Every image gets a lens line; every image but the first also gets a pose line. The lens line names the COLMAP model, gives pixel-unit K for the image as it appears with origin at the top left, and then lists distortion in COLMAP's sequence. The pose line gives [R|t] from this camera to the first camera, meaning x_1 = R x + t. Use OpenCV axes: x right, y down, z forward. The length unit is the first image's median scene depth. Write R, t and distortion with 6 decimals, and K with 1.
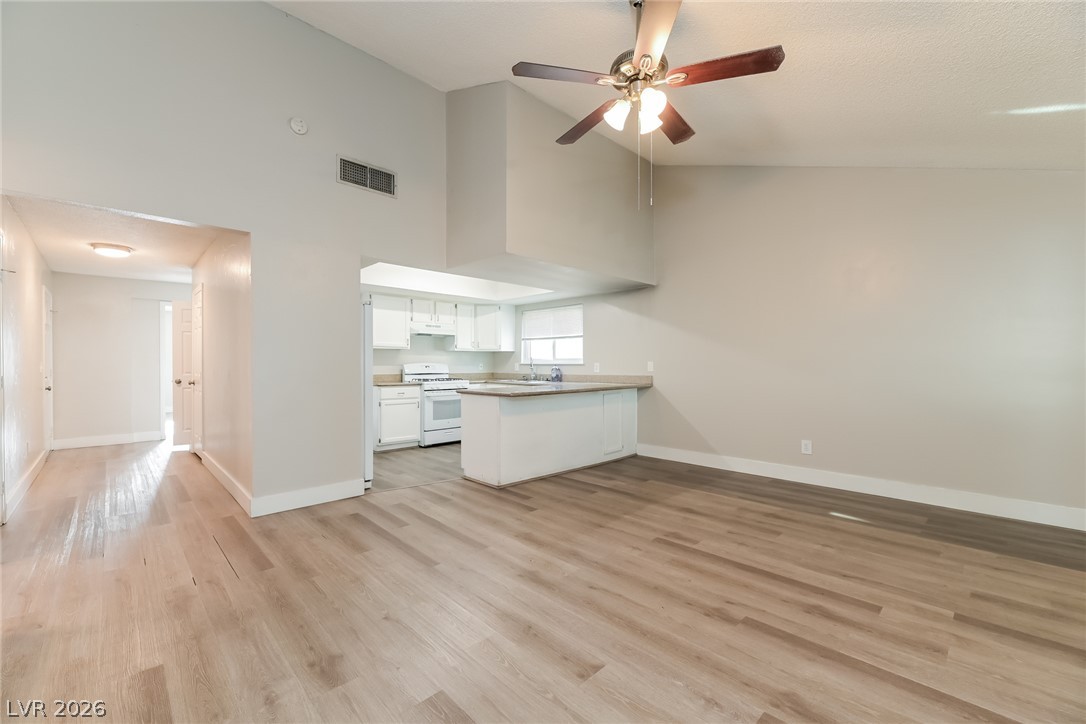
lens RADIAL K [[446.0, 0, 531.2], [0, 446.0, 363.3], [0, 0, 1]] dist [0.002323, -0.003038]
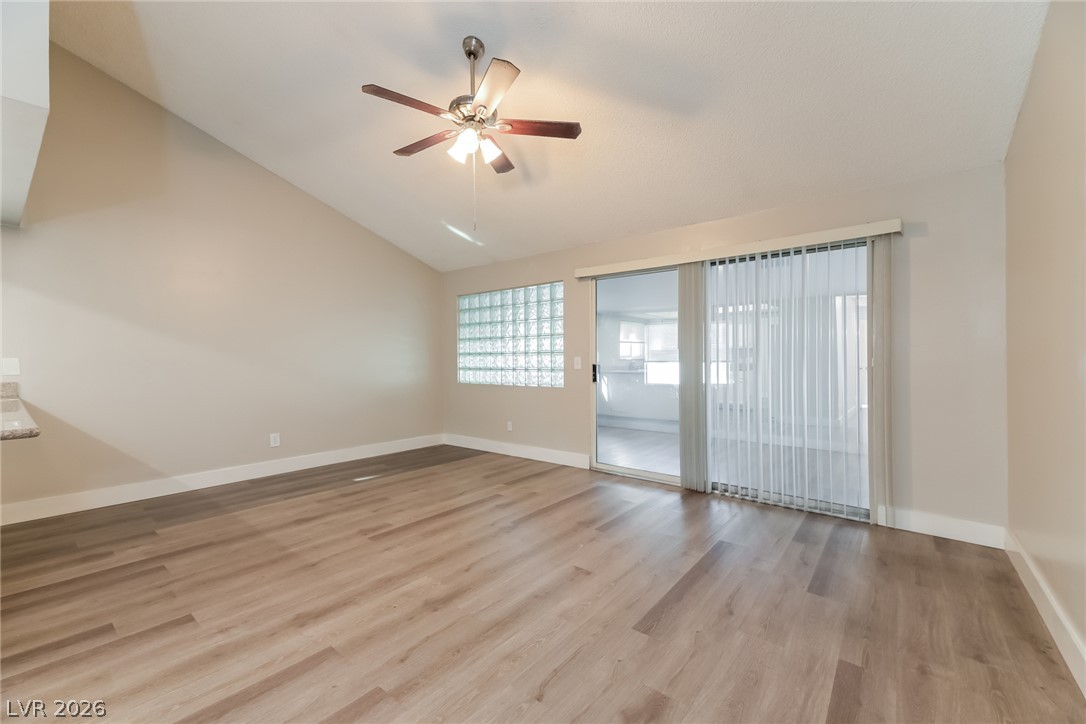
lens RADIAL K [[446.9, 0, 541.3], [0, 446.9, 359.9], [0, 0, 1]] dist [-0.001429, -0.000373]
pose [[-0.135490, 0.001388, 0.990778, -0.510853], [0.002353, 0.999997, -0.001079, 0.002237], [-0.990776, 0.002185, -0.135492, 0.525680]]
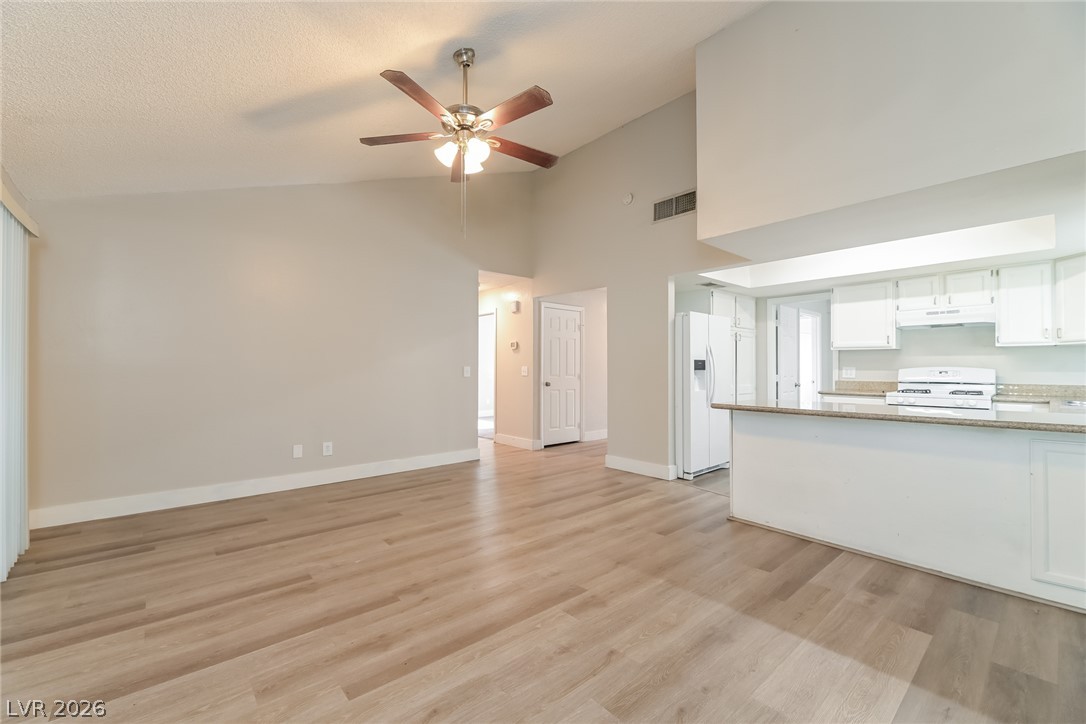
lens RADIAL K [[446.9, 0, 541.3], [0, 446.9, 359.9], [0, 0, 1]] dist [-0.001429, -0.000373]
pose [[-0.037976, -0.017166, -0.999131, 0.746834], [-0.000455, 0.999853, -0.017161, 0.000647], [0.999279, -0.000197, -0.037978, 0.661152]]
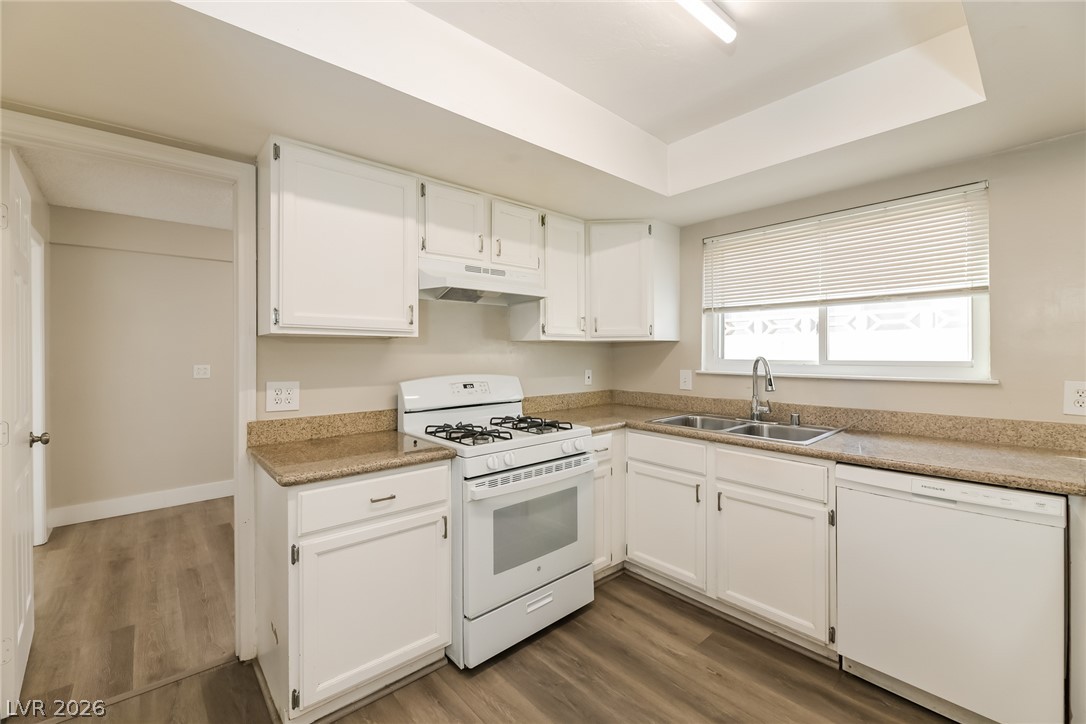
lens RADIAL K [[446.0, 0, 531.2], [0, 446.0, 363.3], [0, 0, 1]] dist [0.002323, -0.003038]
pose [[0.999134, -0.004957, -0.041305, -0.267236], [0.005967, 0.999686, 0.024358, -0.030033], [0.041172, -0.024583, 0.998850, 1.025144]]
